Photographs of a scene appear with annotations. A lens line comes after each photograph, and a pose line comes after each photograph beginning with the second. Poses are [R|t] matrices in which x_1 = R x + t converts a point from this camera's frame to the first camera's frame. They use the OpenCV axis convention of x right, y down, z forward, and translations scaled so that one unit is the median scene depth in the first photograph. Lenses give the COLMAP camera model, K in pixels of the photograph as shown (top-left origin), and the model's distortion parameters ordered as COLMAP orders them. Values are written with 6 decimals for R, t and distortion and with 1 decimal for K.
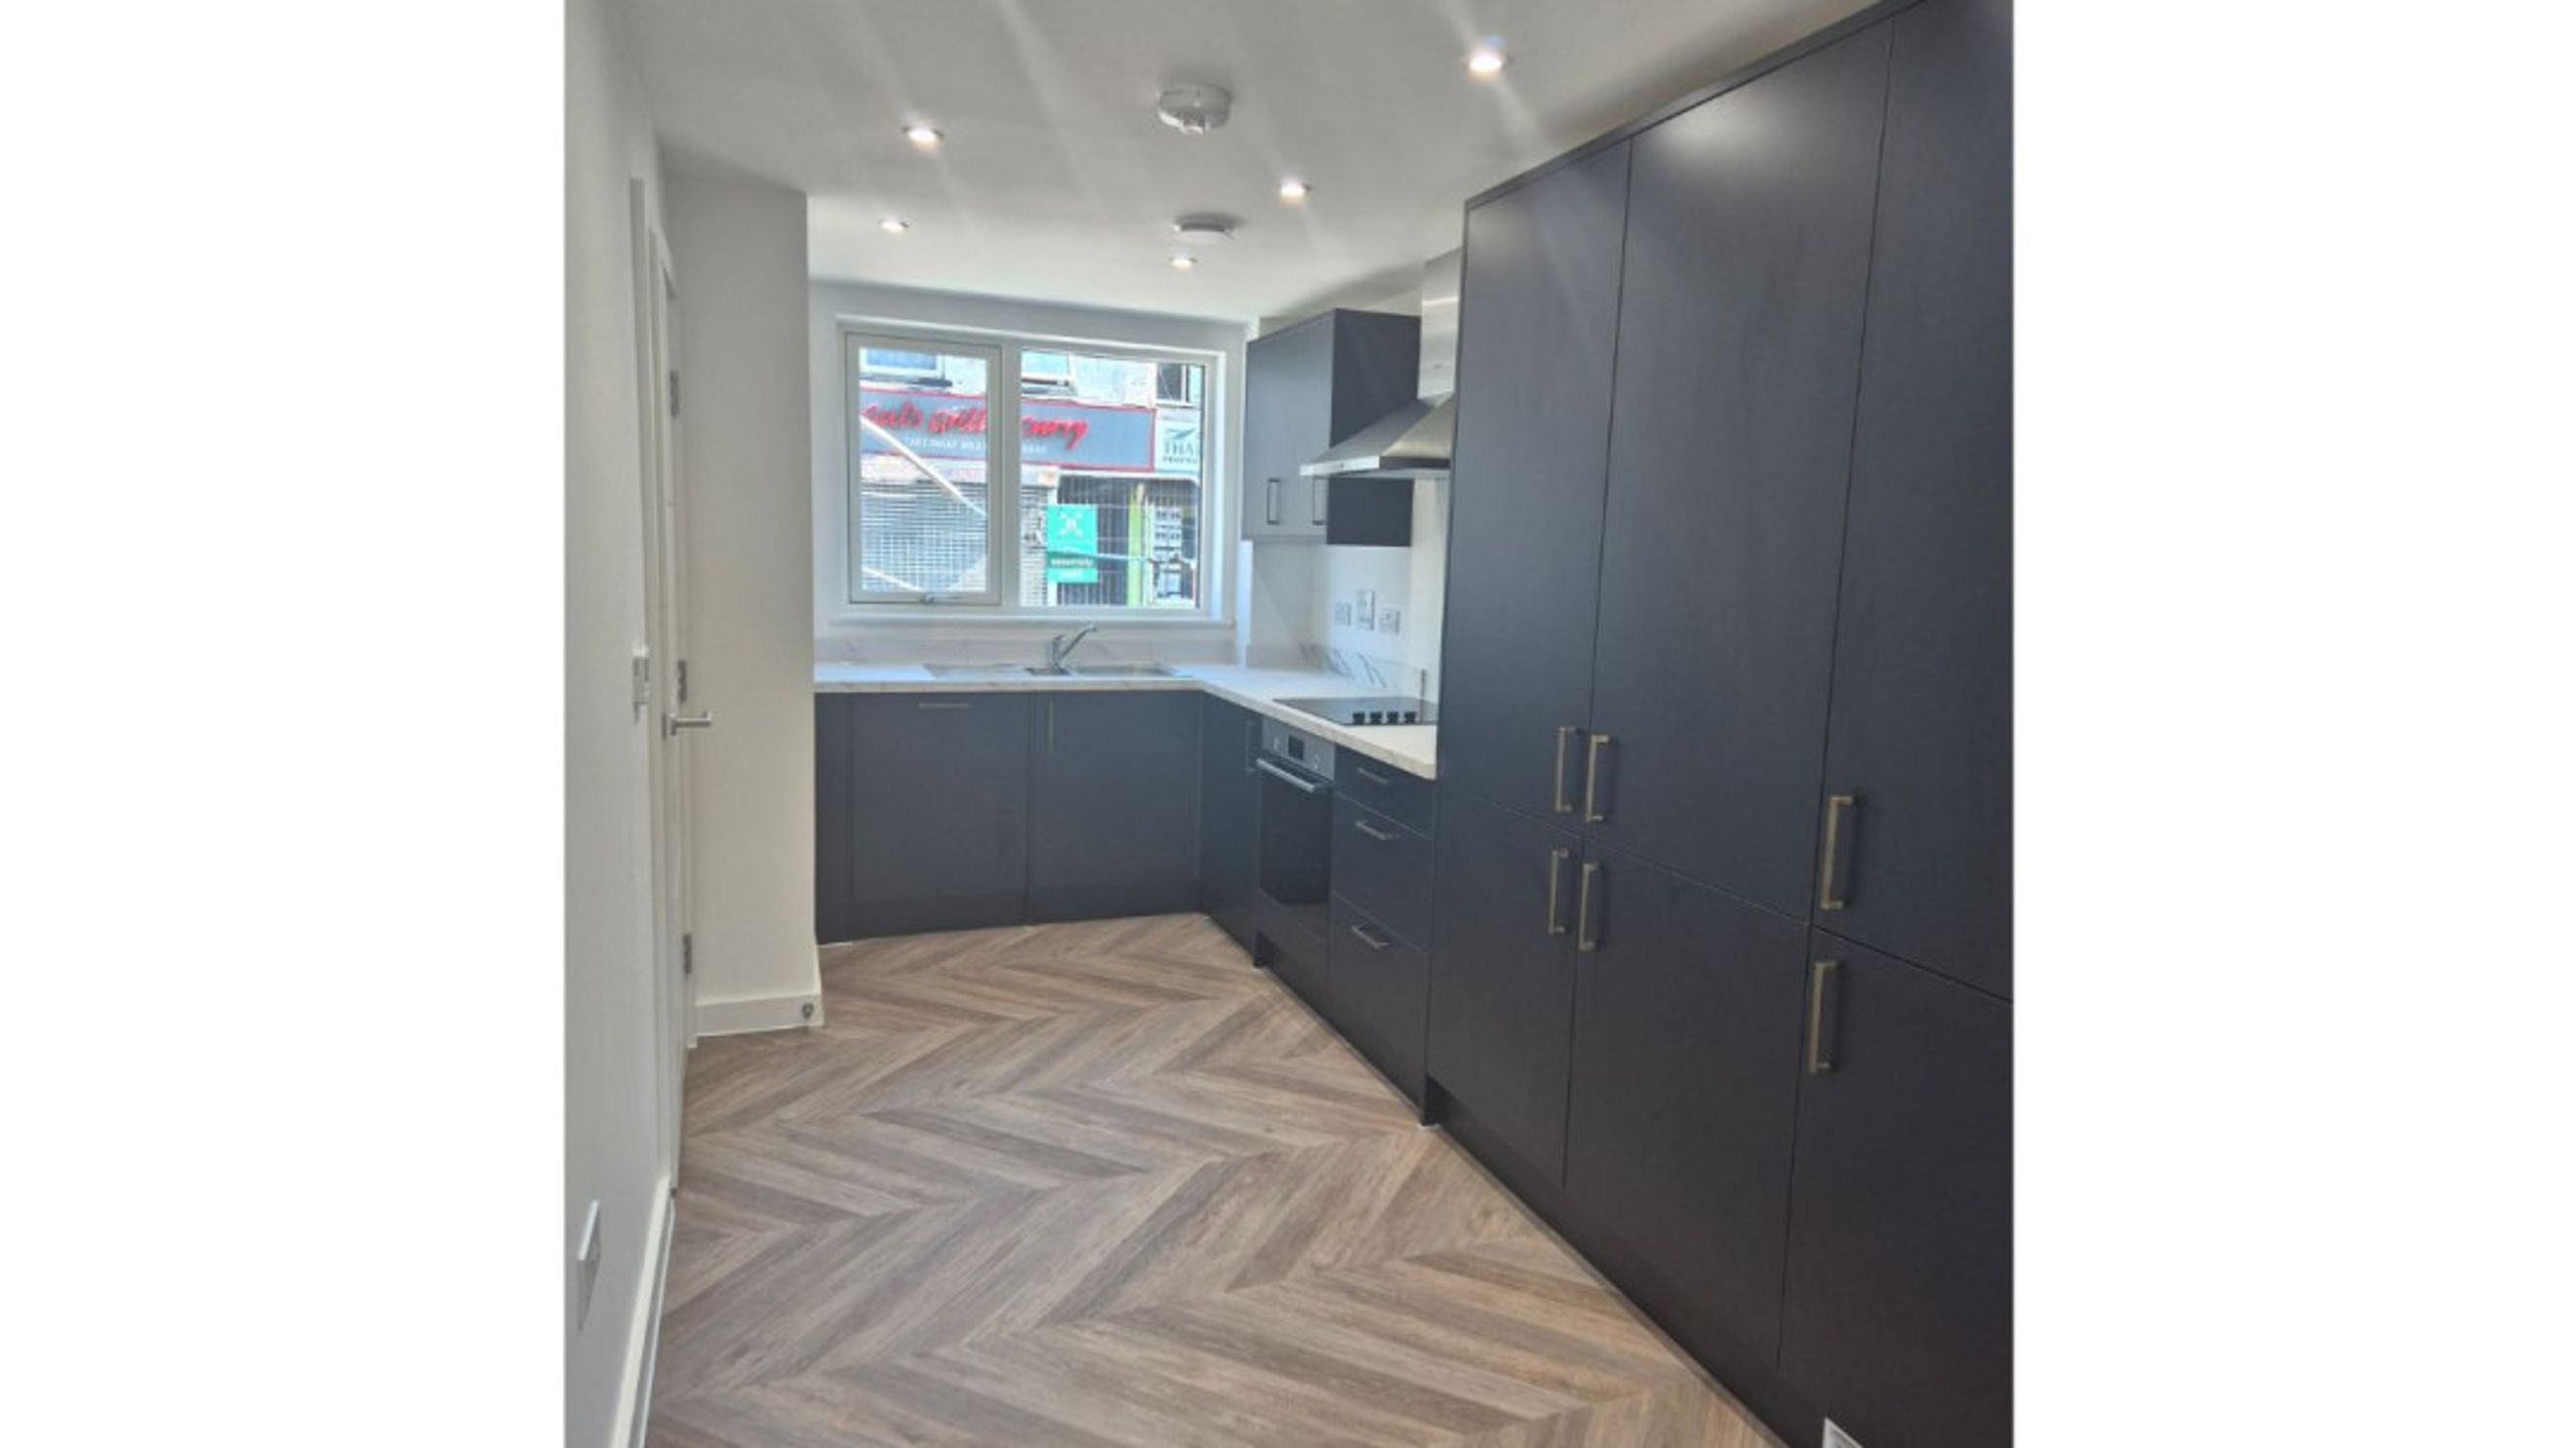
lens RADIAL K [[1279.4, 0, 1275.1], [0, 1279.4, 704.9], [0, 0, 1]] dist [0.045555, -0.000350]
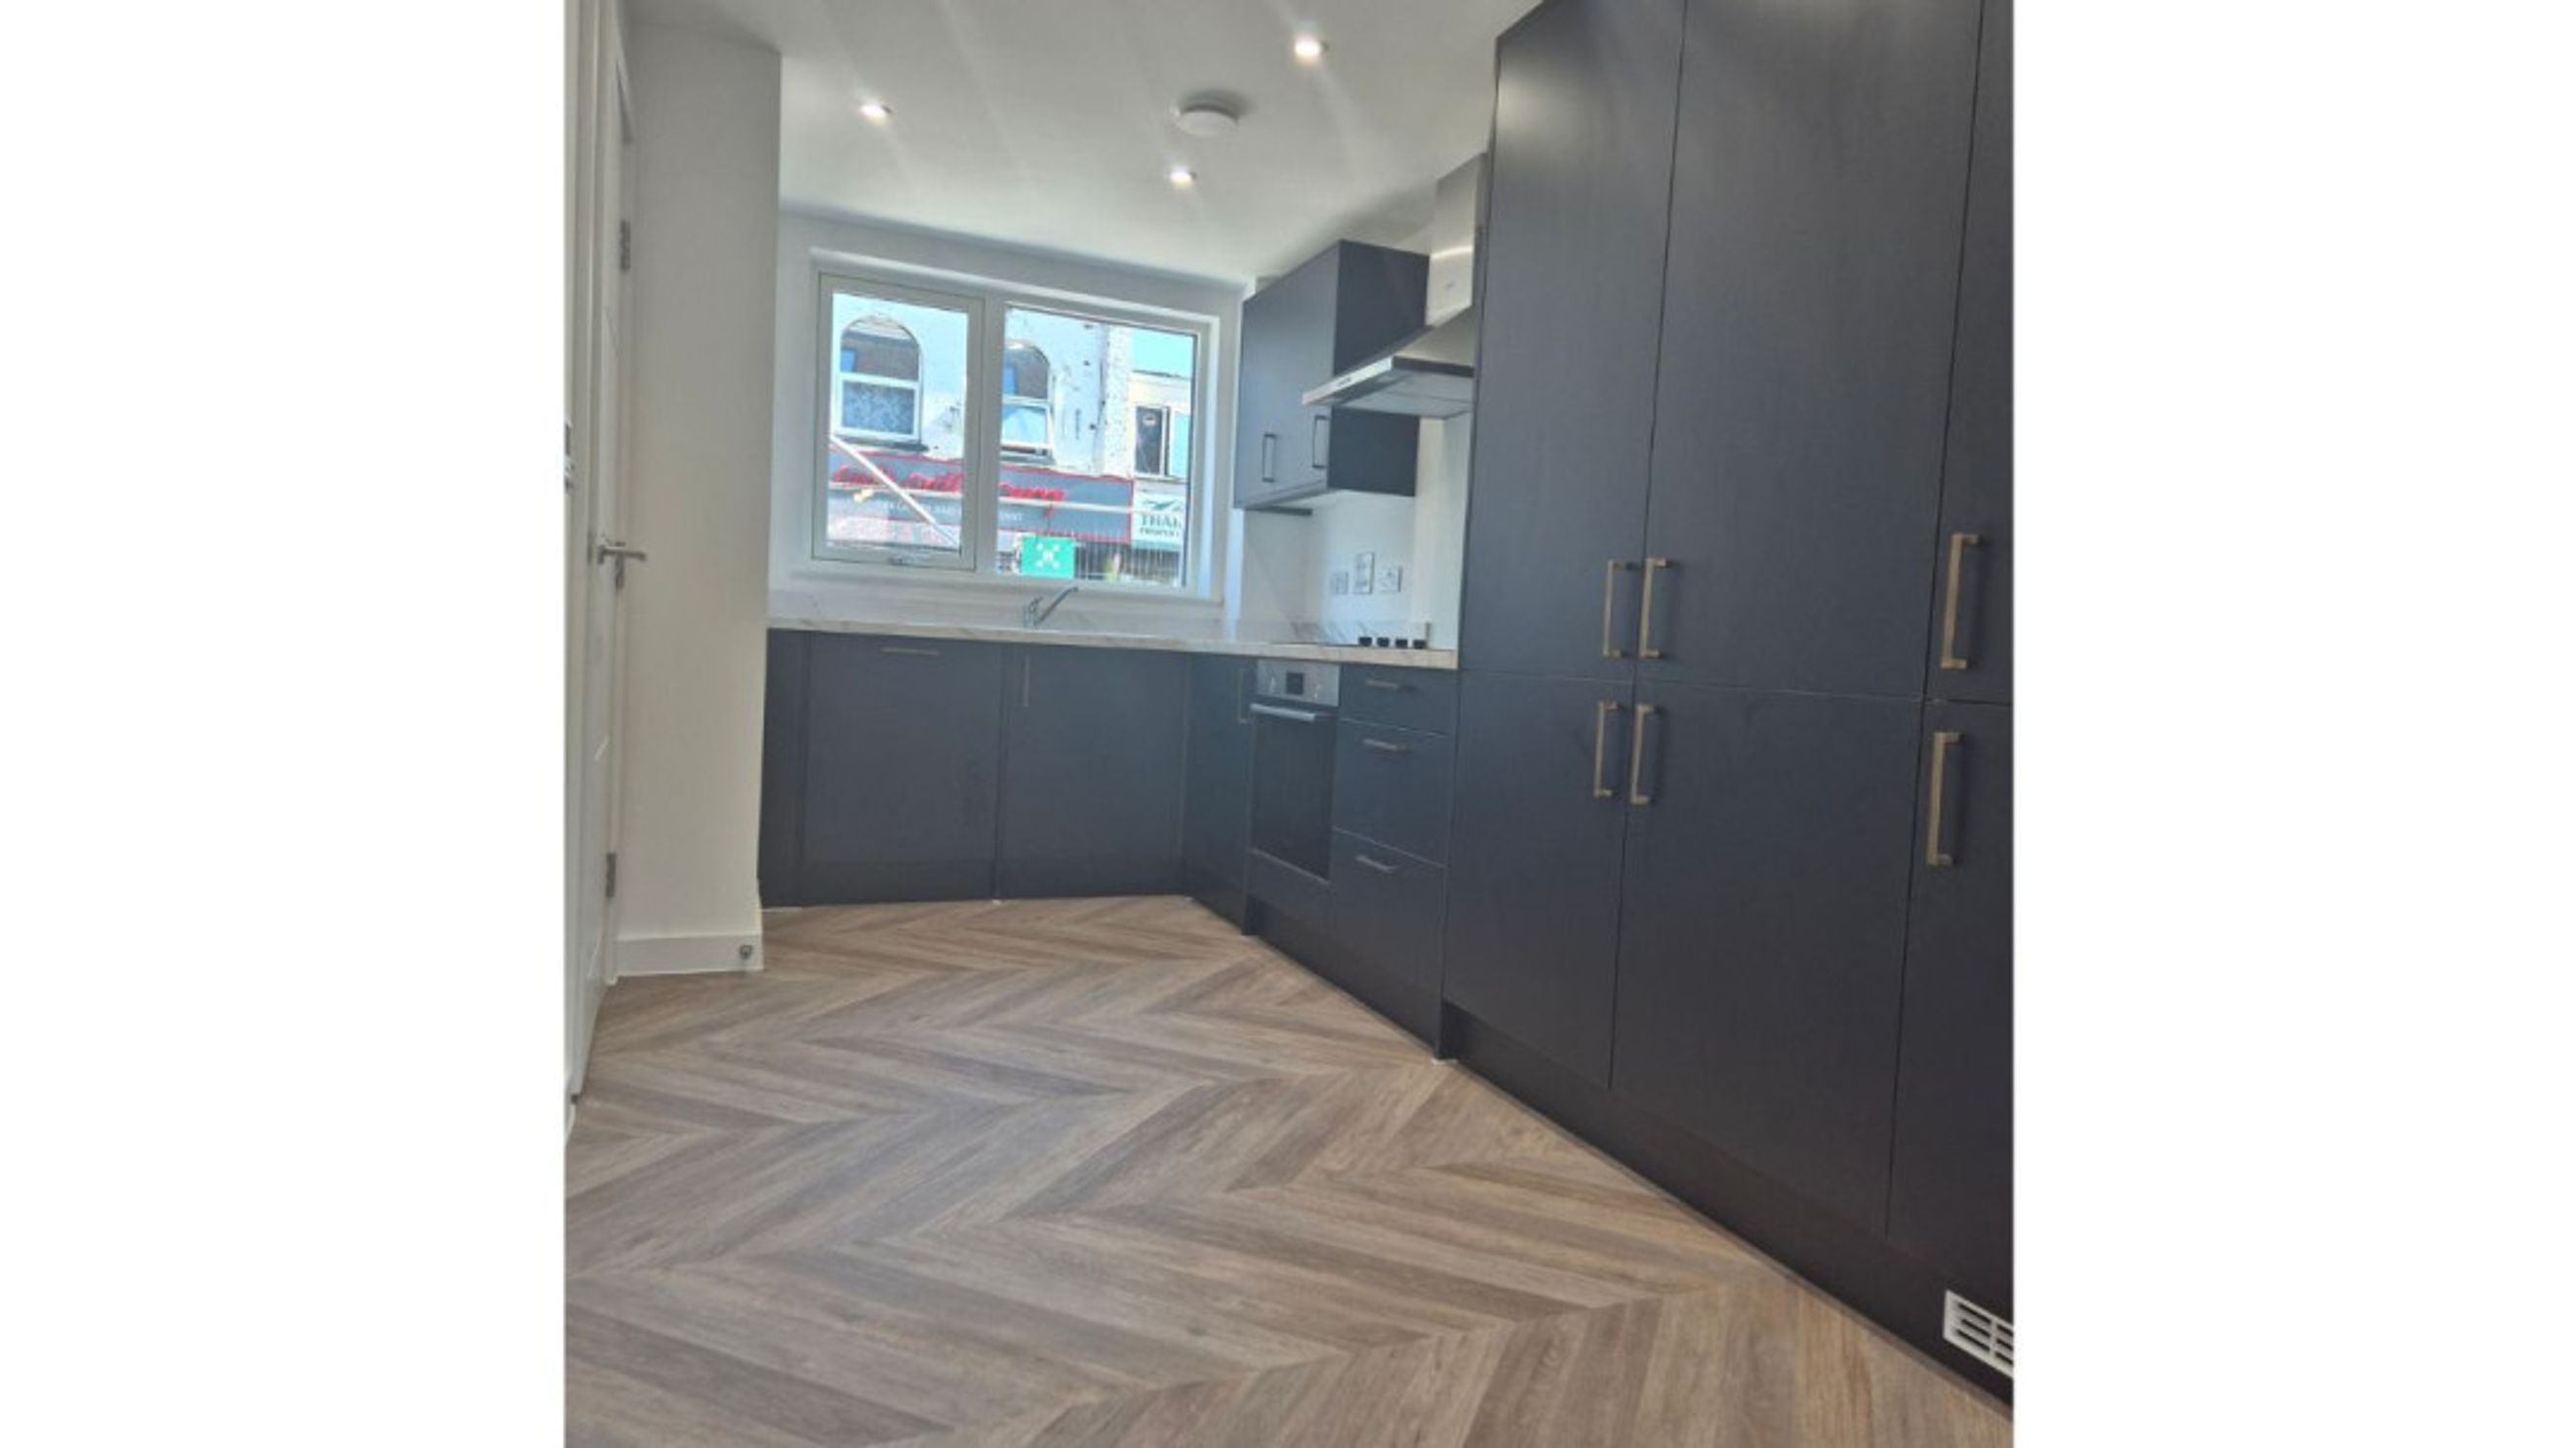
lens RADIAL K [[1279.2, 0, 1289.6], [0, 1279.2, 724.1], [0, 0, 1]] dist [0.051297, -0.000394]
pose [[0.999209, 0.018375, 0.035278, -0.027614], [-0.015873, 0.997425, -0.069945, 0.181030], [-0.036473, 0.069330, 0.996927, 0.110256]]
